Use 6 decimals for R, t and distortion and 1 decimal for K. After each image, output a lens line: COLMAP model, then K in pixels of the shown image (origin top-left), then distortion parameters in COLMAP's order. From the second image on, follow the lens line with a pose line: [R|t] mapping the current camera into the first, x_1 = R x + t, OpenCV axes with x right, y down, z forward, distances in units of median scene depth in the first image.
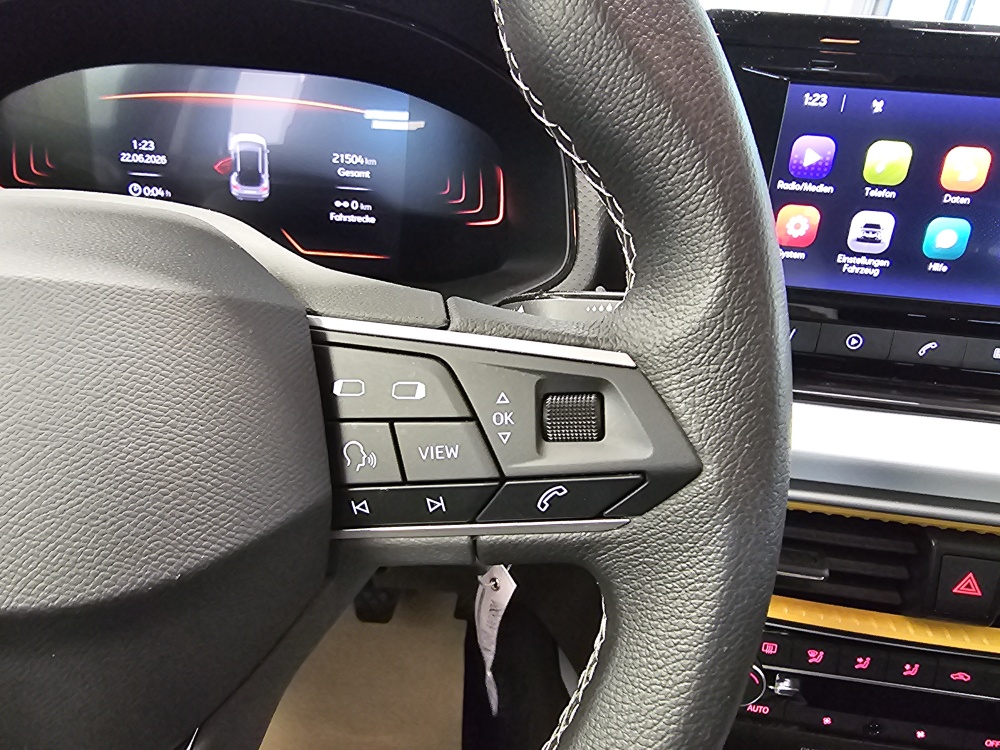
lens RADIAL K [[693.0, 0, 422.1], [0, 693.0, 375.2], [0, 0, 1]] dist [0.001780, -0.004905]
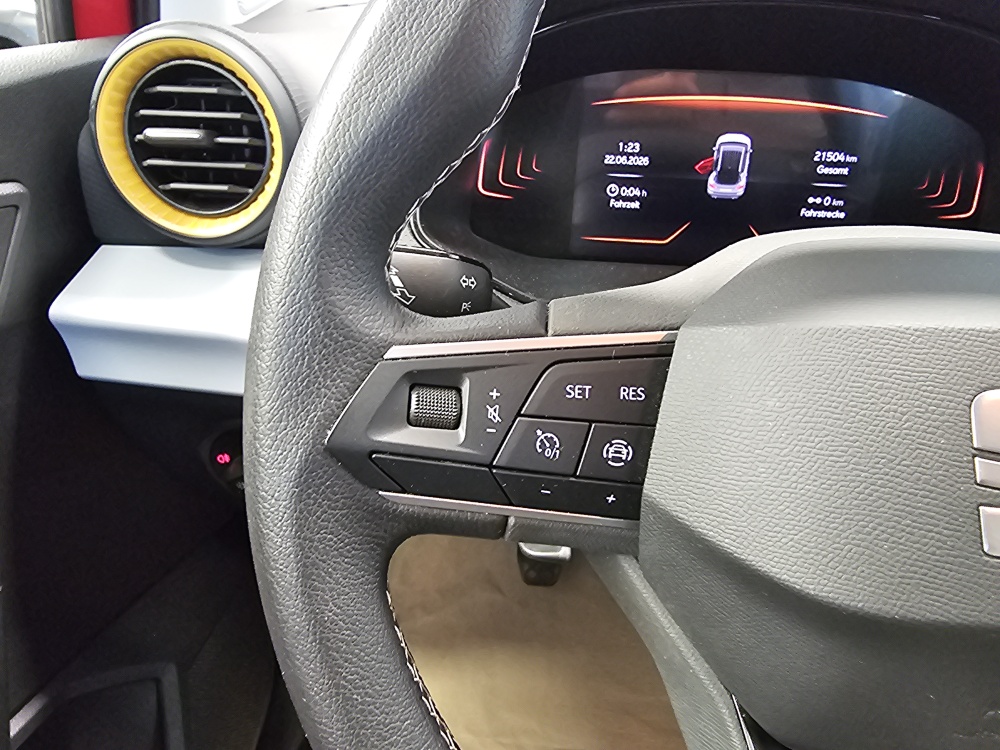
lens RADIAL K [[697.8, 0, 501.3], [0, 697.8, 362.2], [0, 0, 1]] dist [-0.002125, -0.002000]
pose [[0.999786, -0.018376, -0.009450, -0.718933], [0.018737, 0.999039, 0.039633, -0.070823], [0.008713, -0.039801, 0.999170, -0.059645]]
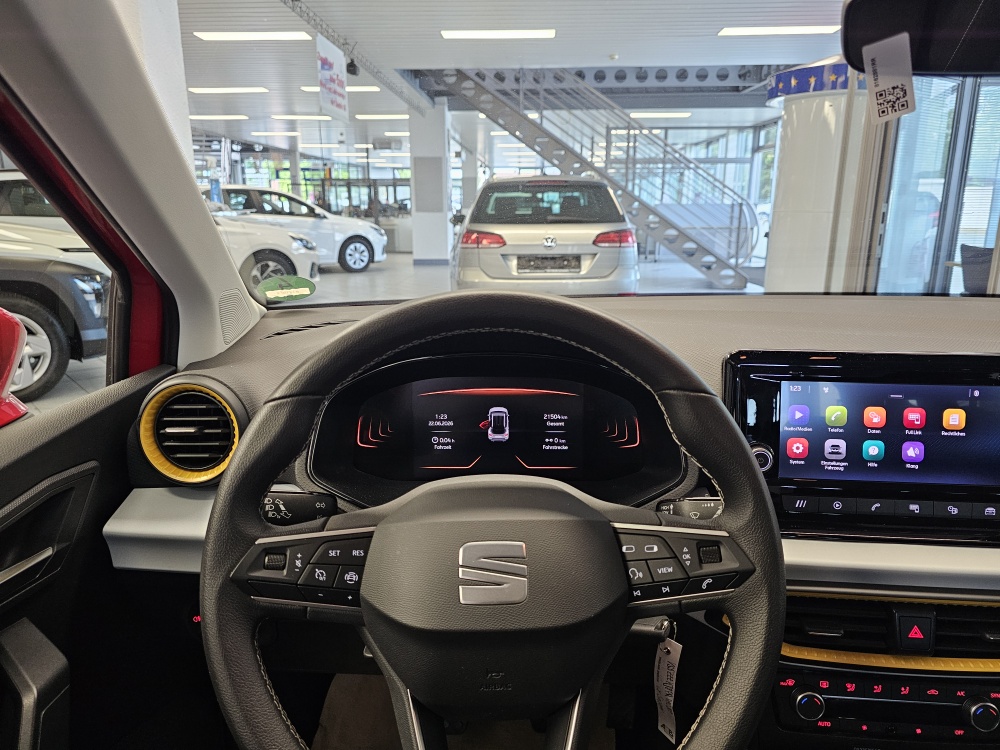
lens RADIAL K [[681.1, 0, 501.3], [0, 681.1, 369.5], [0, 0, 1]] dist [0.077478, -0.088027]
pose [[0.997789, -0.065431, 0.011692, -0.310562], [0.066410, 0.974071, -0.216276, -0.063232], [0.002762, 0.216575, 0.976262, -0.968811]]
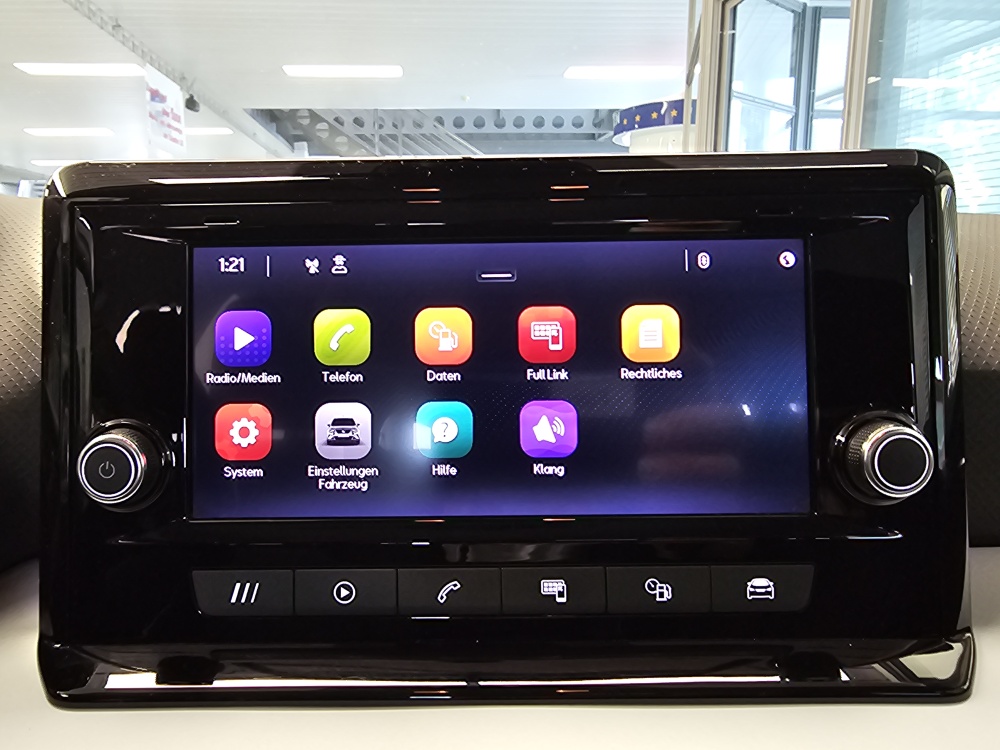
lens RADIAL K [[686.8, 0, 443.4], [0, 686.8, 369.0], [0, 0, 1]] dist [0.003681, -0.002222]
pose [[0.990767, -0.088726, 0.102513, 0.672059], [0.114270, 0.953406, -0.279212, -0.058279], [-0.072964, 0.288348, 0.954742, 0.300884]]
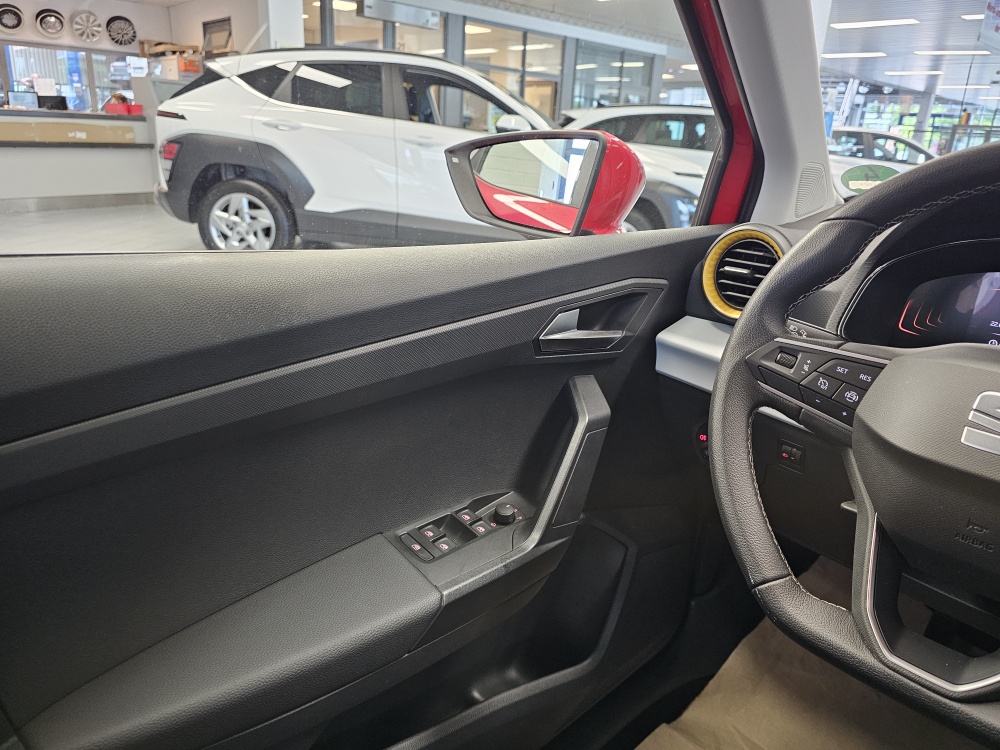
lens RADIAL K [[681.1, 0, 501.3], [0, 681.1, 369.5], [0, 0, 1]] dist [0.077478, -0.088027]
pose [[0.716862, 0.212283, -0.664112, -0.190009], [-0.322764, 0.945350, -0.046220, 0.288150], [0.618007, 0.247484, 0.746203, -1.105273]]
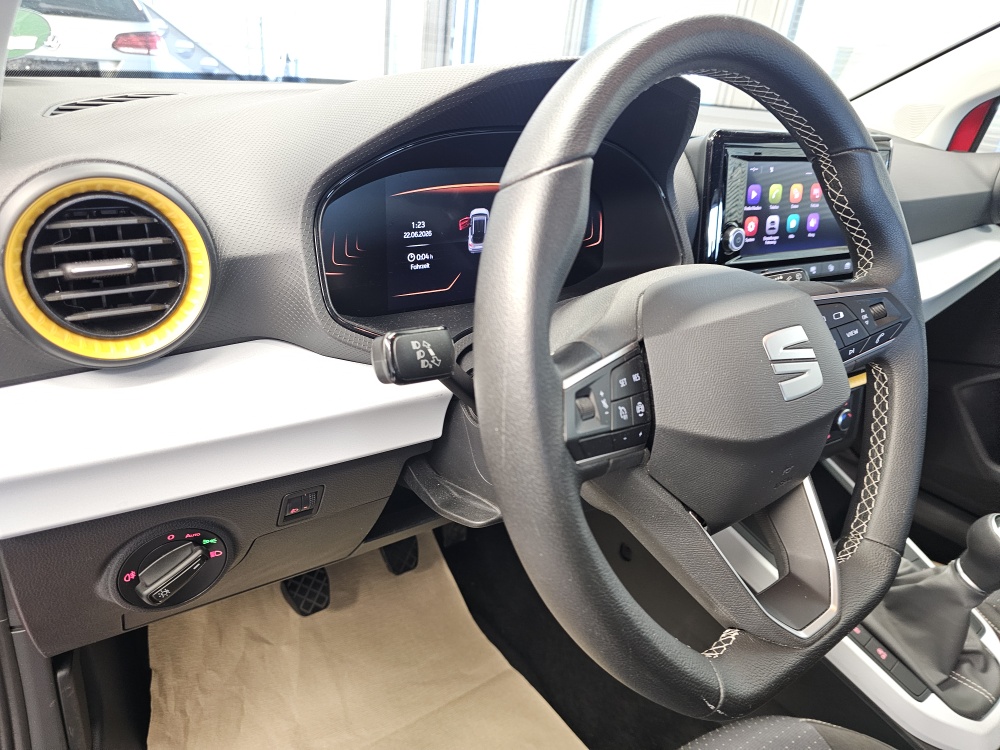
lens RADIAL K [[681.1, 0, 501.3], [0, 681.1, 369.5], [0, 0, 1]] dist [0.077478, -0.088027]
pose [[0.768788, -0.252119, 0.587708, -1.411576], [0.232797, 0.966285, 0.109998, -0.200655], [-0.595626, 0.052252, 0.801561, -0.224264]]
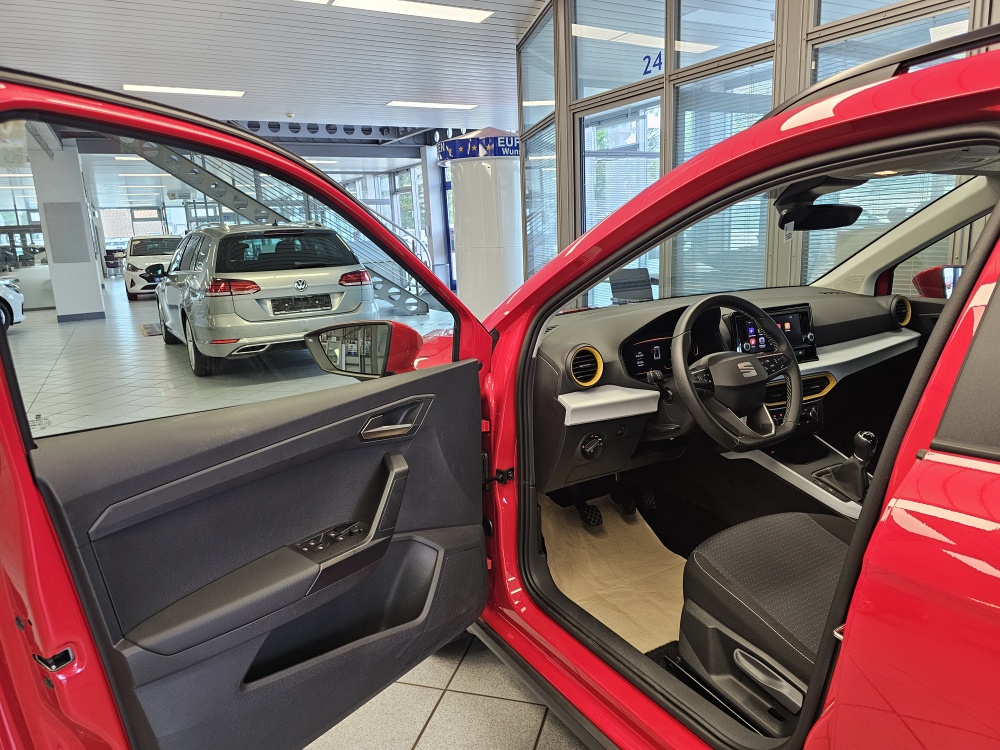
lens RADIAL K [[681.1, 0, 501.3], [0, 681.1, 369.5], [0, 0, 1]] dist [0.077478, -0.088027]
pose [[0.835658, -0.203623, 0.510111, -4.303771], [0.323088, 0.933301, -0.156728, 0.230714], [-0.444174, 0.295782, 0.845708, -2.947614]]
